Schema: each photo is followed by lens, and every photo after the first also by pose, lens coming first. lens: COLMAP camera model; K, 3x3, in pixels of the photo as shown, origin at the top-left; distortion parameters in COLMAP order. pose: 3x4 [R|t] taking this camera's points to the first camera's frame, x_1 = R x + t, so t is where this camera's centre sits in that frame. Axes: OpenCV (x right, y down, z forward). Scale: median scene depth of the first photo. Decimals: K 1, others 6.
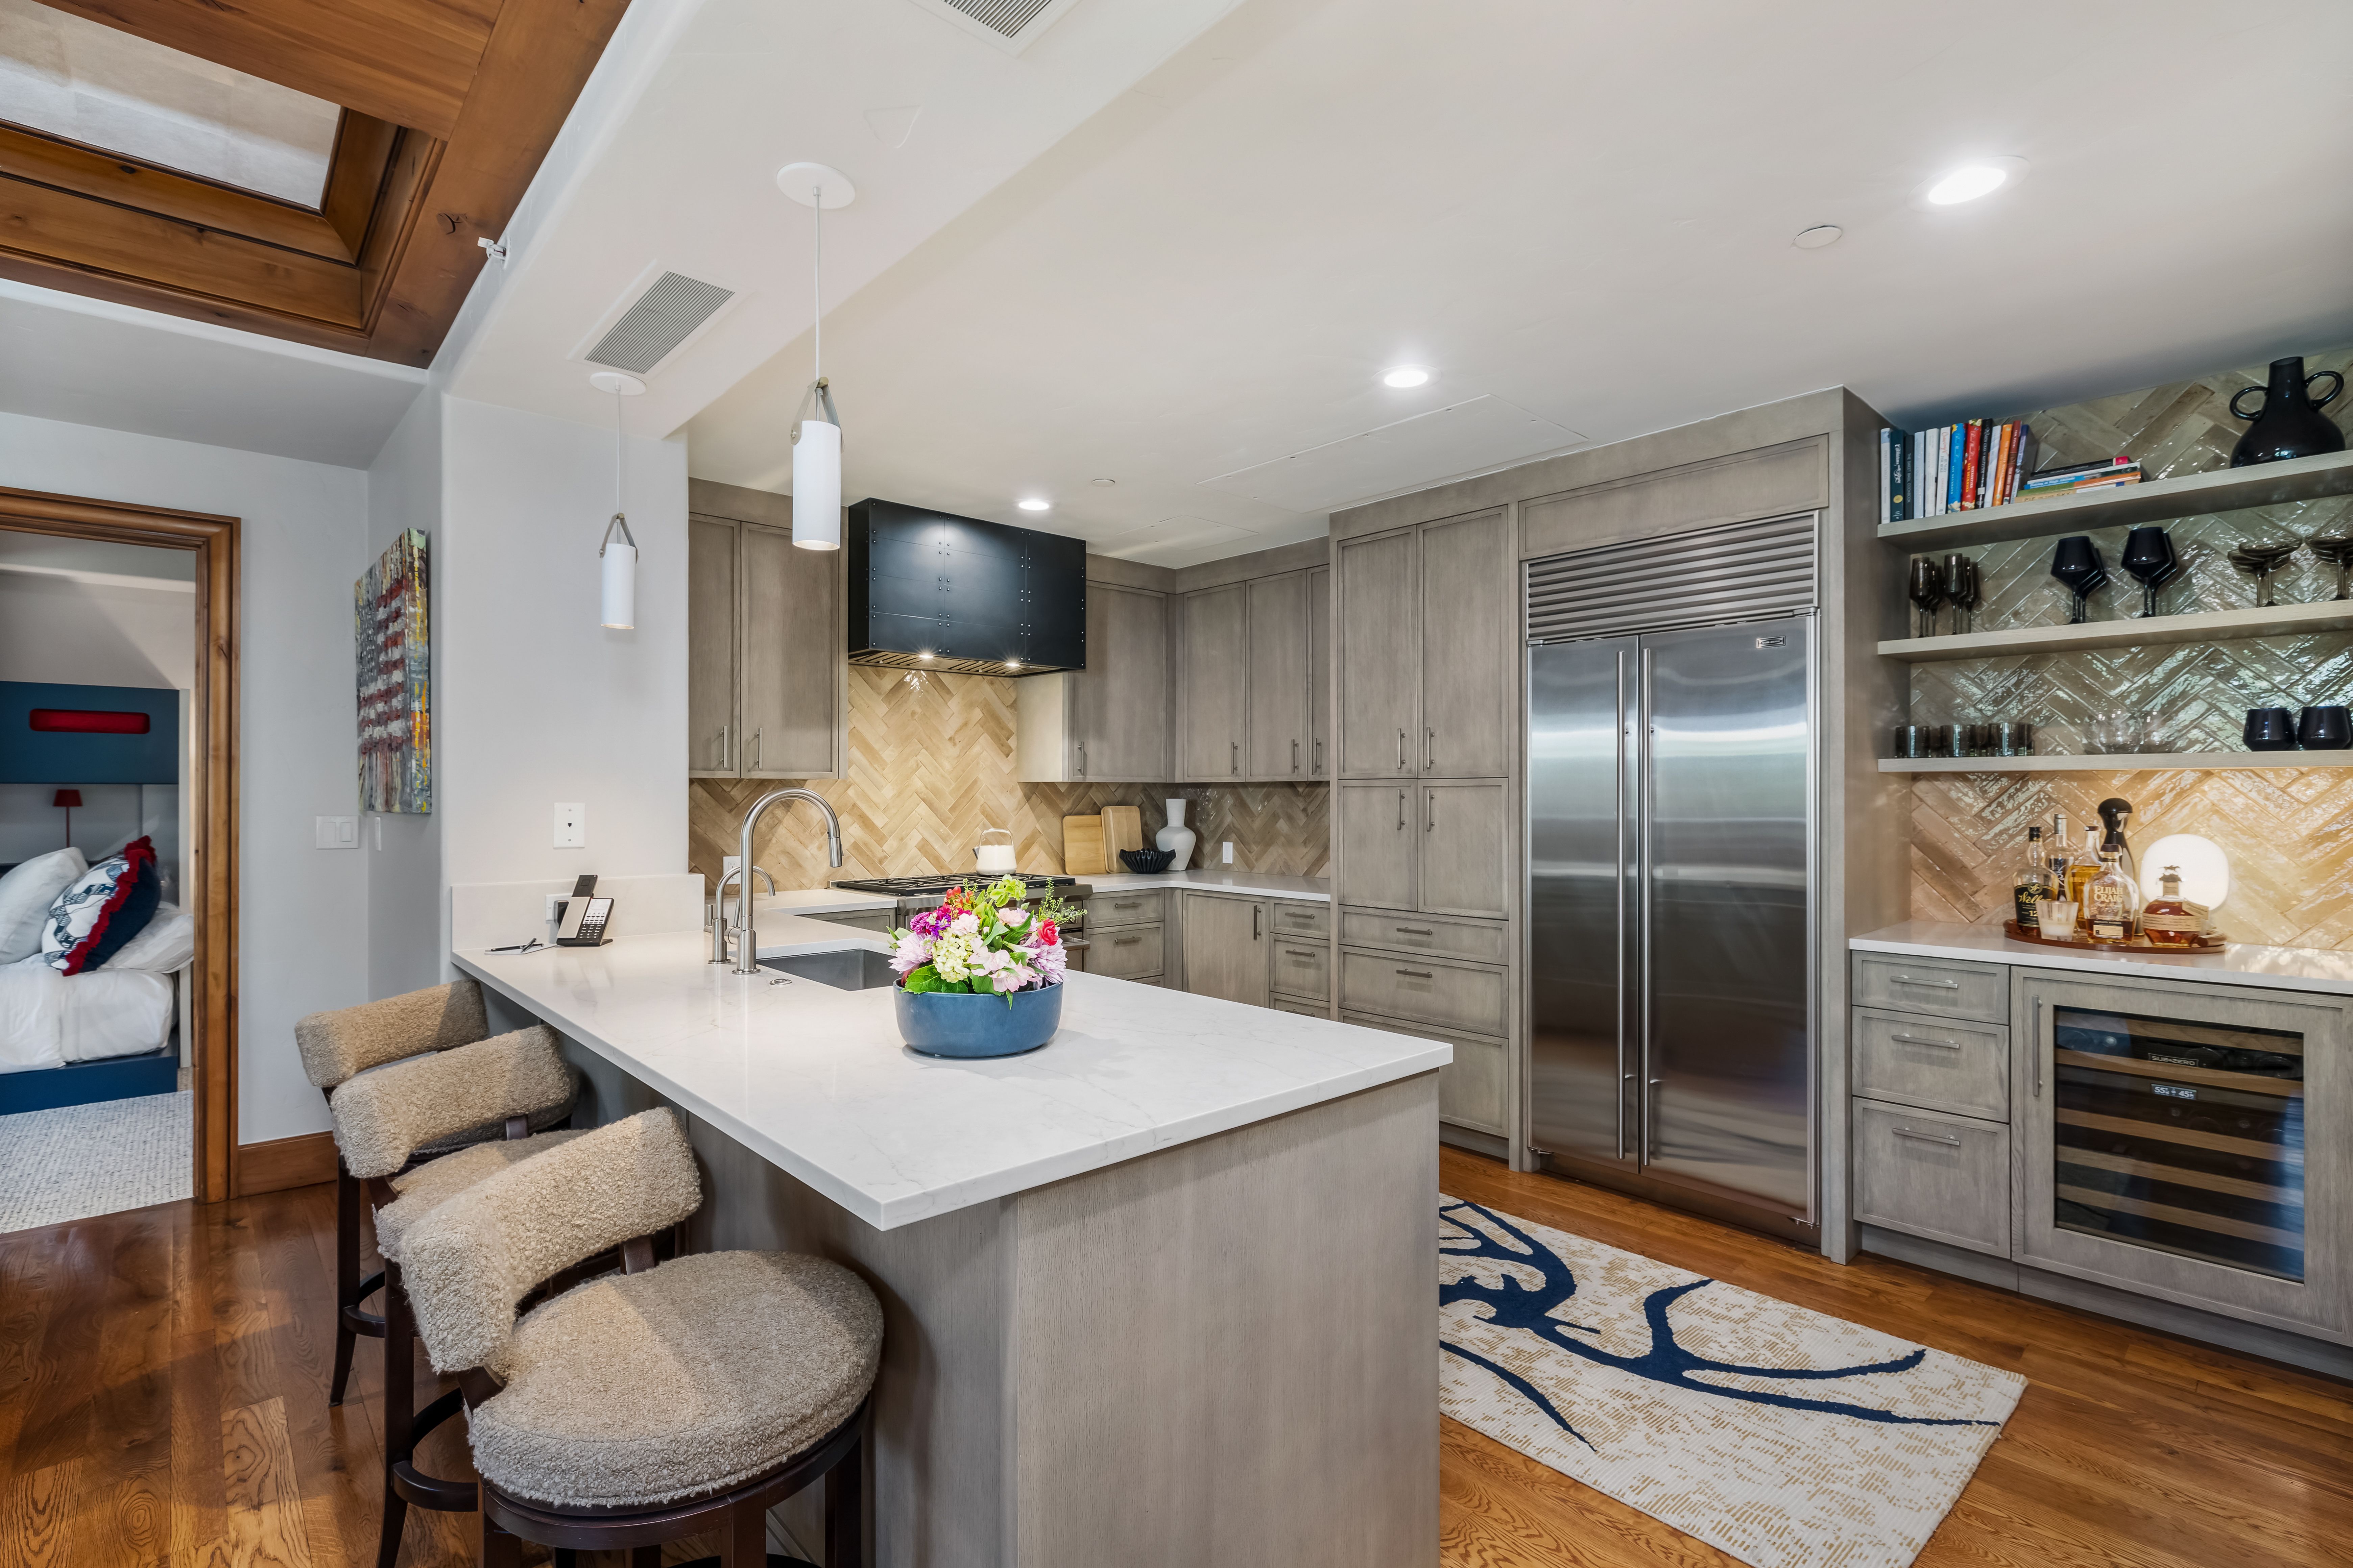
lens RADIAL K [[1081.1, 0, 1165.7], [0, 1081.1, 788.8], [0, 0, 1]] dist [0.003147, 0.002089]
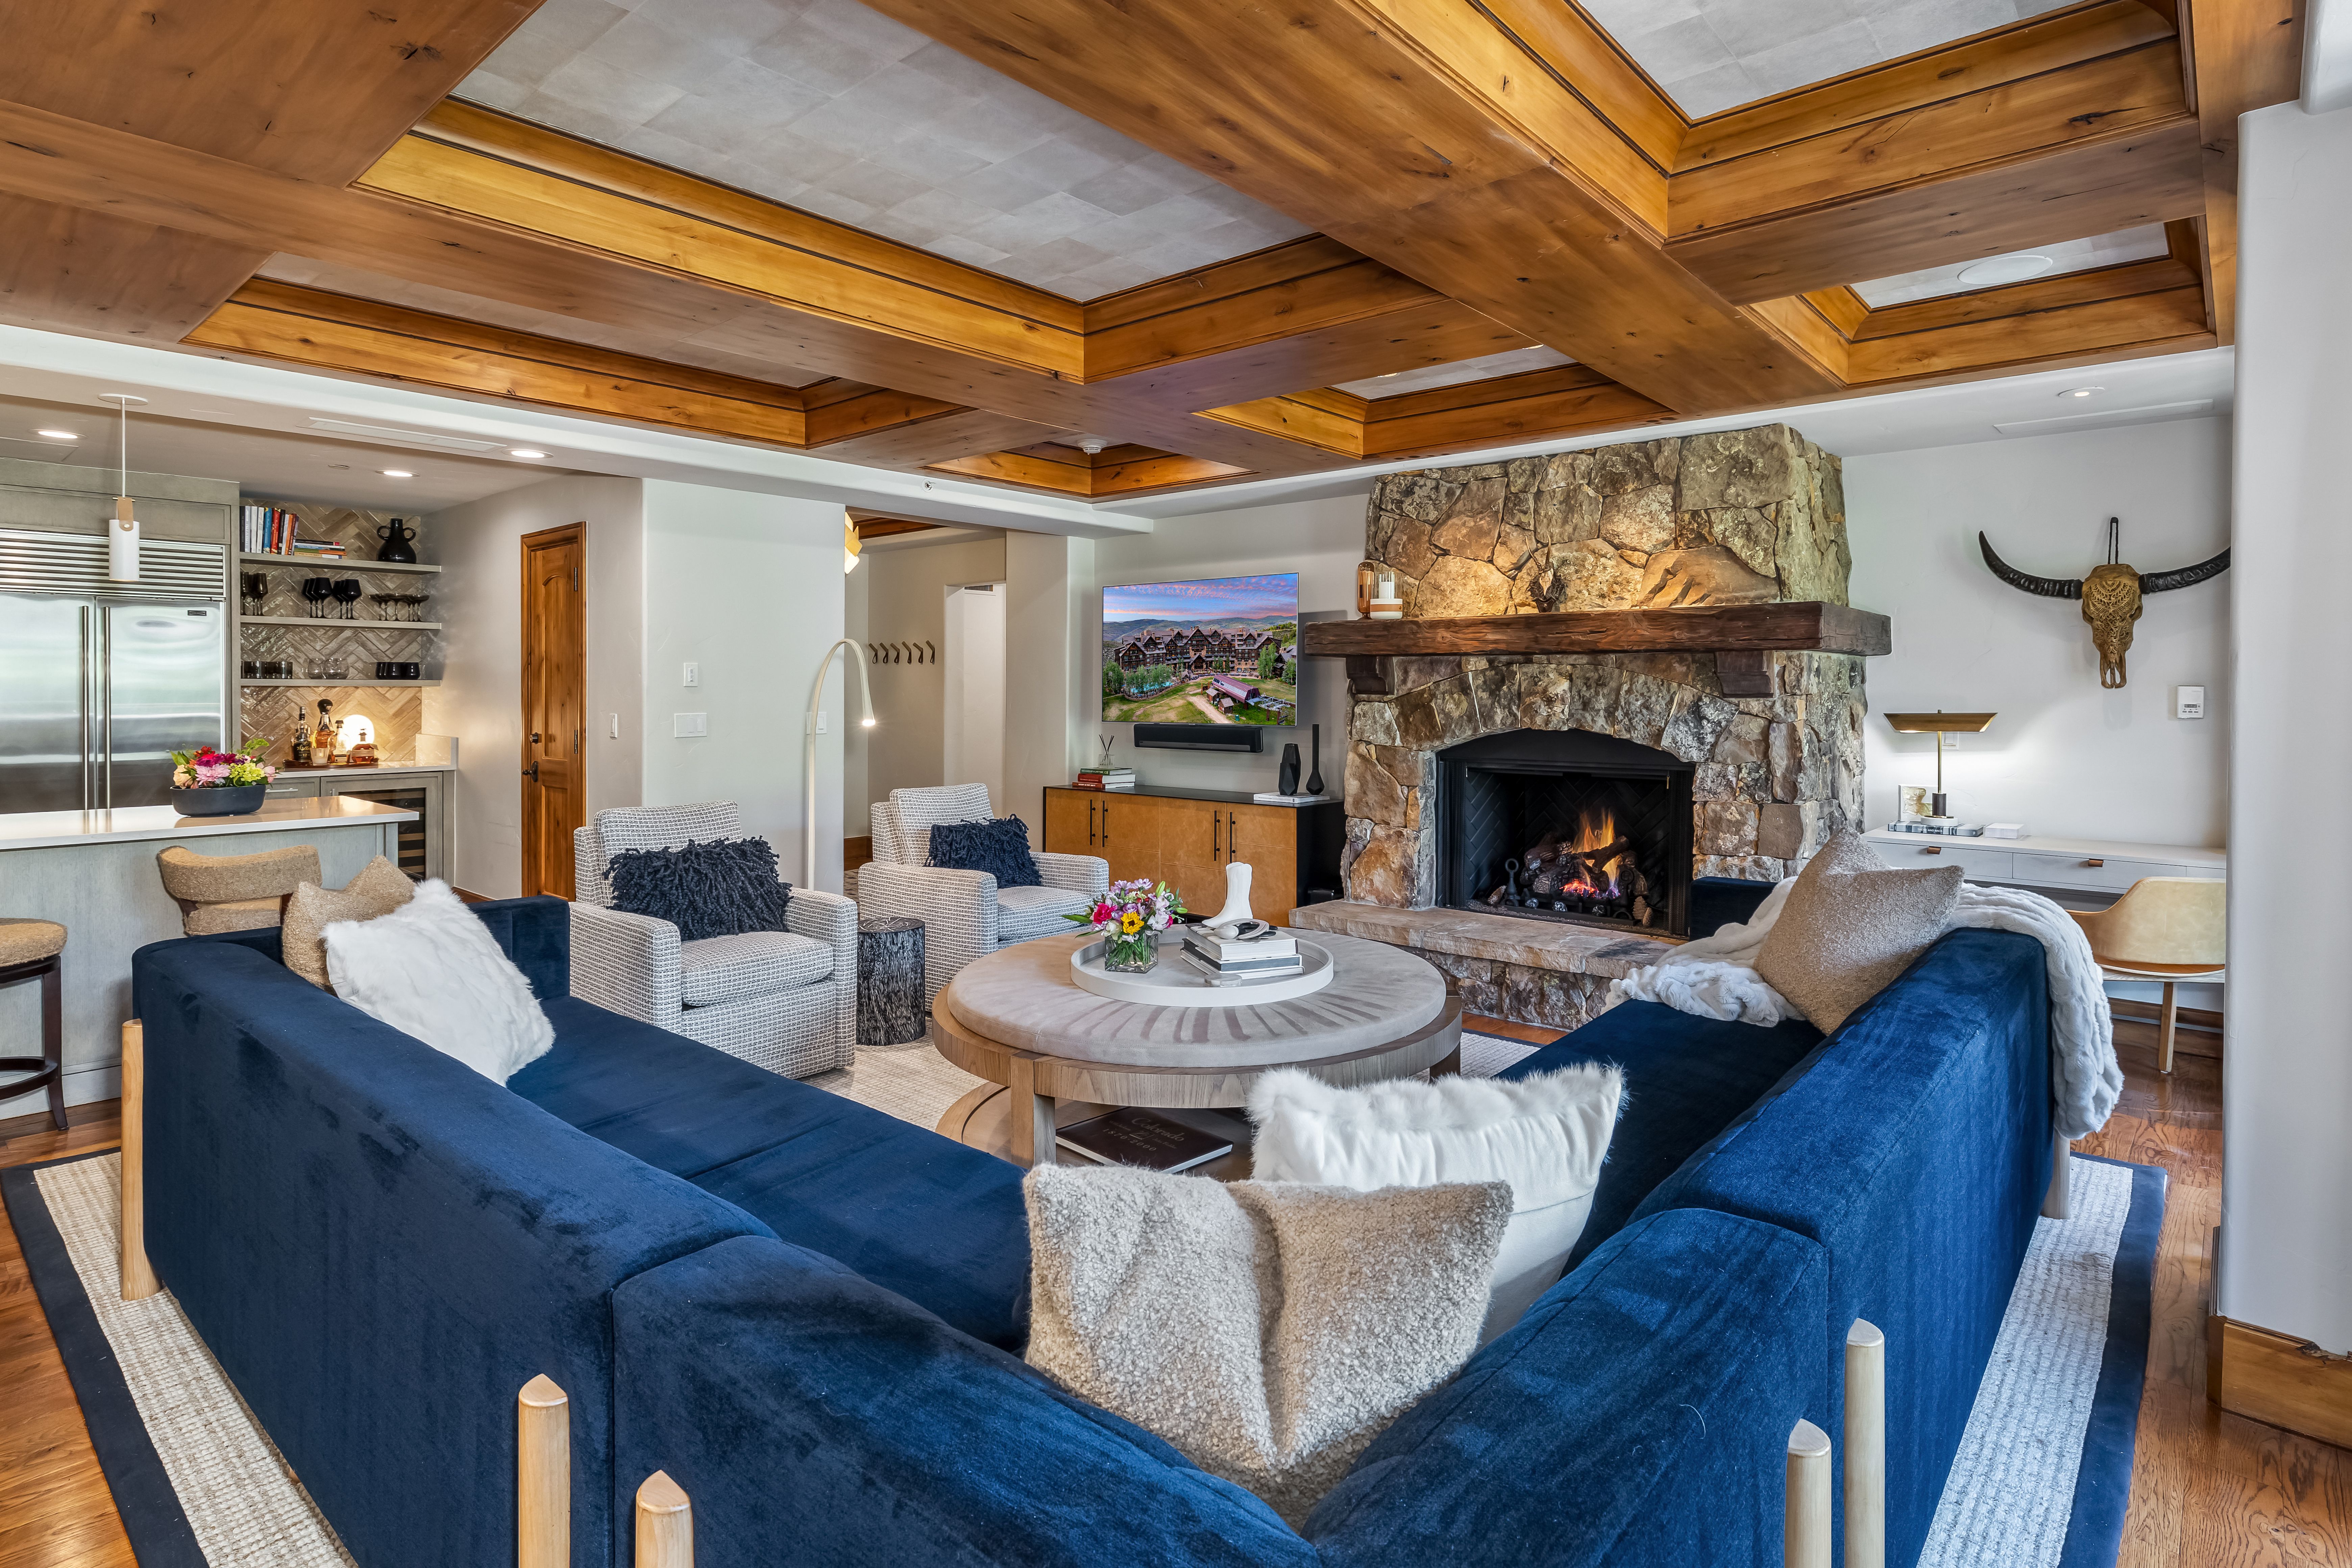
lens RADIAL K [[1202.0, 0, 1192.1], [0, 1202.0, 709.8], [0, 0, 1]] dist [0.002121, 0.000958]
pose [[-0.110957, -0.016764, 0.993684, -1.150250], [-0.008801, 0.999835, 0.015885, -0.016286], [-0.993786, -0.006983, -0.111086, -0.293733]]
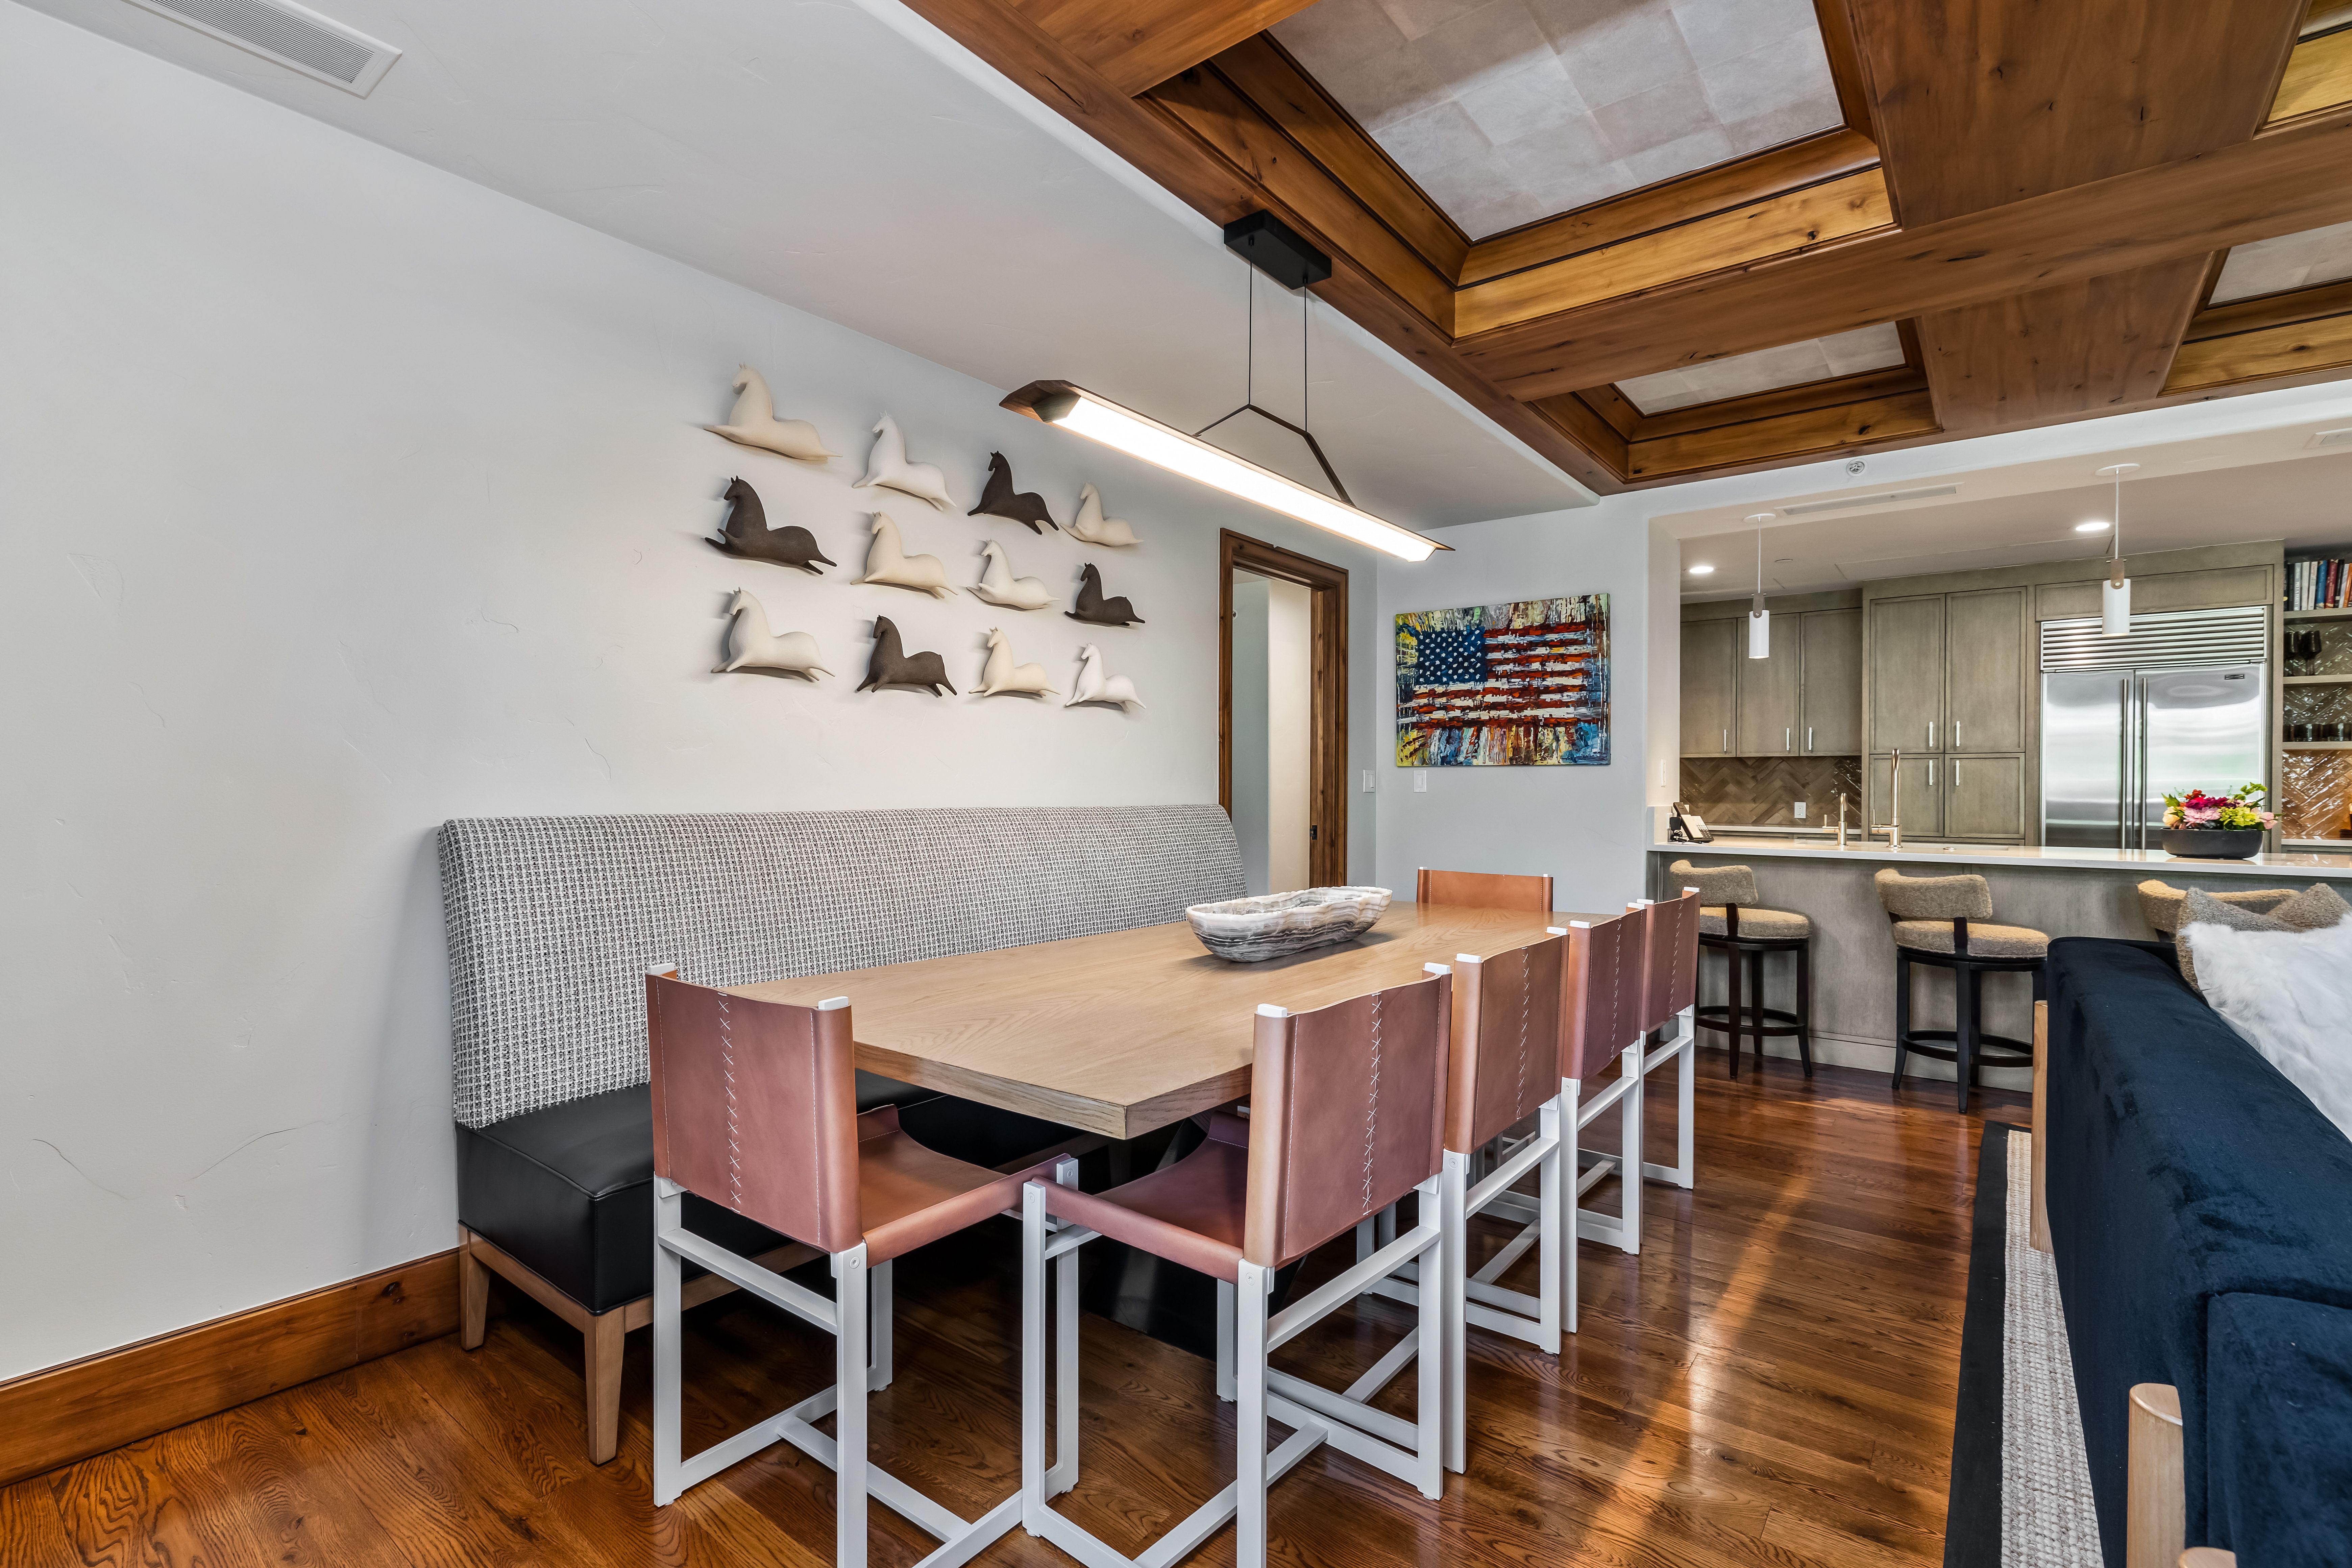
lens RADIAL K [[1080.8, 0, 1185.2], [0, 1080.8, 790.2], [0, 0, 1]] dist [0.003147, 0.002089]
pose [[0.984416, 0.004004, 0.175812, -1.072029], [-0.005598, 0.999948, 0.008570, 0.034709], [-0.175768, -0.009420, 0.984386, -0.346721]]
